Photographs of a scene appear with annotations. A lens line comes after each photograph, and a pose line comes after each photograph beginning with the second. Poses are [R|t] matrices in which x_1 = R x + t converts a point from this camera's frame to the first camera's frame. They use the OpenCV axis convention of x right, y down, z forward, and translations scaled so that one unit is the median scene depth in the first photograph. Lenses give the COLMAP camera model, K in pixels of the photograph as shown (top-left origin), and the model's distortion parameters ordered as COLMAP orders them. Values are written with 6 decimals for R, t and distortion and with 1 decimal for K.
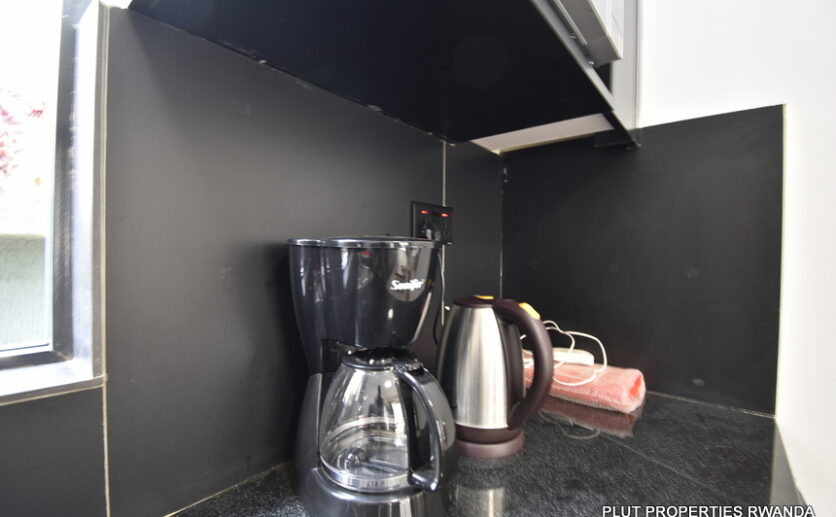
lens RADIAL K [[372.8, 0, 424.6], [0, 372.8, 259.0], [0, 0, 1]] dist [-0.032453, -0.000887]
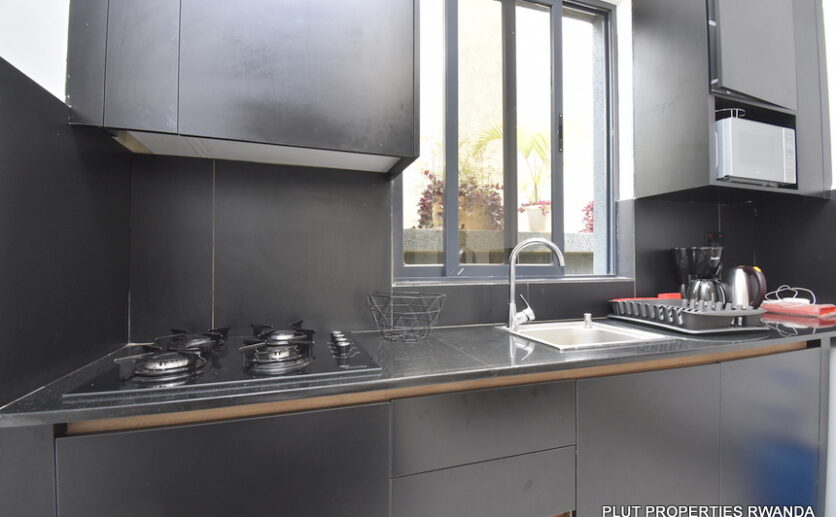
lens RADIAL K [[372.8, 0, 424.6], [0, 372.8, 259.0], [0, 0, 1]] dist [-0.032453, -0.000887]
pose [[0.827991, -0.015481, -0.560527, -0.291246], [0.007460, 0.999834, -0.016595, 0.076930], [0.560692, 0.009559, 0.827970, -2.801386]]
